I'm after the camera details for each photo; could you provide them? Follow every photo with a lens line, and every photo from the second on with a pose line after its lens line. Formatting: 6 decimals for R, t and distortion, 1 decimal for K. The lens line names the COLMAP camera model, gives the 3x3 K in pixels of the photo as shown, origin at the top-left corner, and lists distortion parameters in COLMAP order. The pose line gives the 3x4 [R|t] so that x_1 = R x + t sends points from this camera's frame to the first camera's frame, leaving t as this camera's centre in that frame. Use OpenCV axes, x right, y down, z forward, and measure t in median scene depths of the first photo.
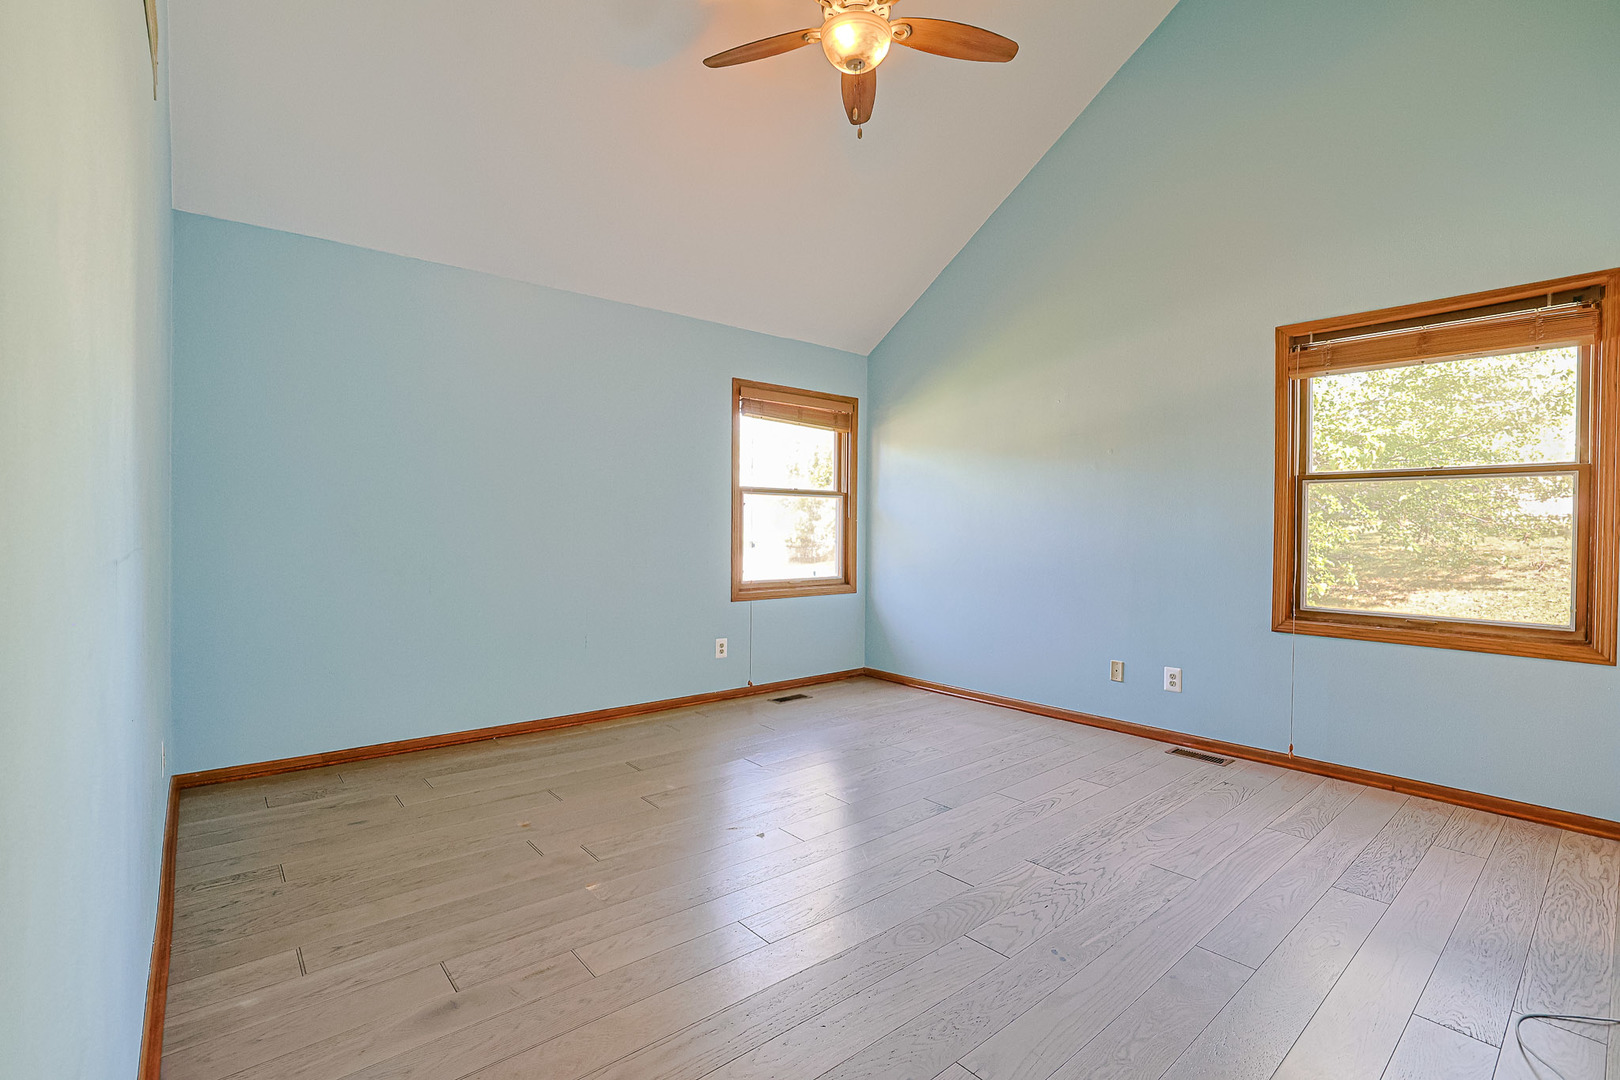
lens RADIAL K [[723.0, 0, 810.9], [0, 723.0, 536.8], [0, 0, 1]] dist [0.000182, 0.000028]
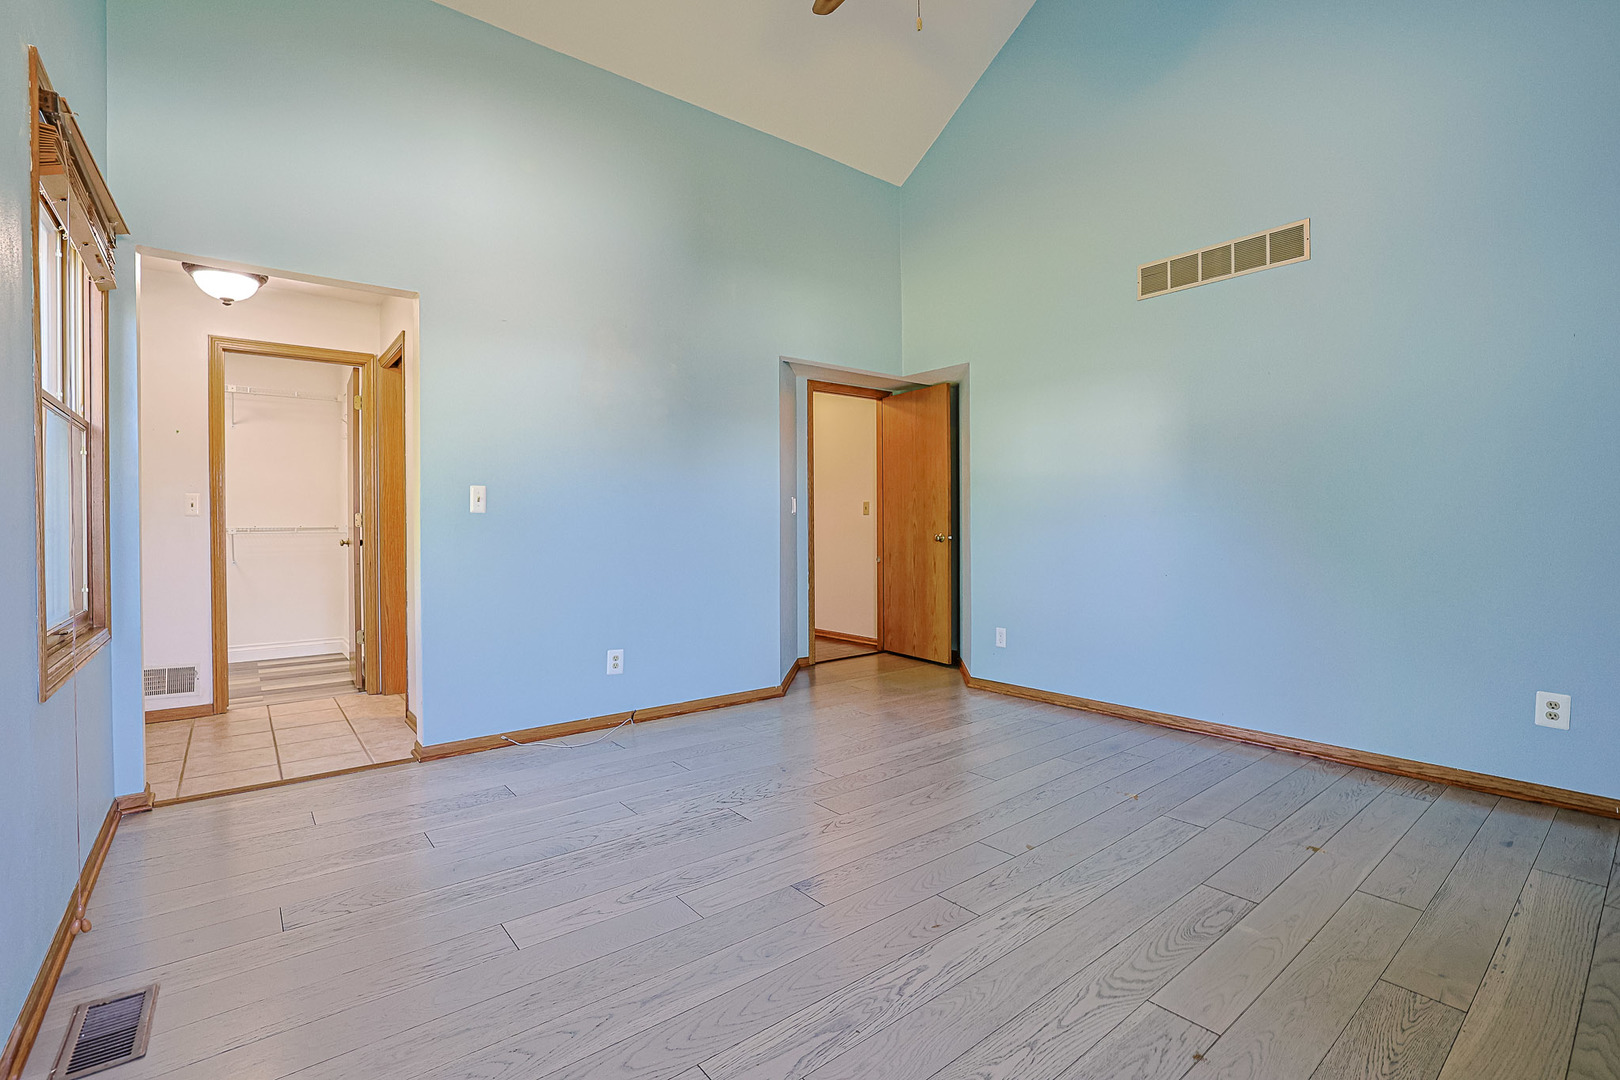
lens RADIAL K [[723.0, 0, 811.5], [0, 723.0, 532.9], [0, 0, 1]] dist [0.000182, 0.000028]
pose [[-0.999641, -0.003622, 0.026534, 0.171909], [-0.003043, 0.999757, 0.021811, 0.015626], [-0.026607, 0.021722, -0.999410, 1.864541]]
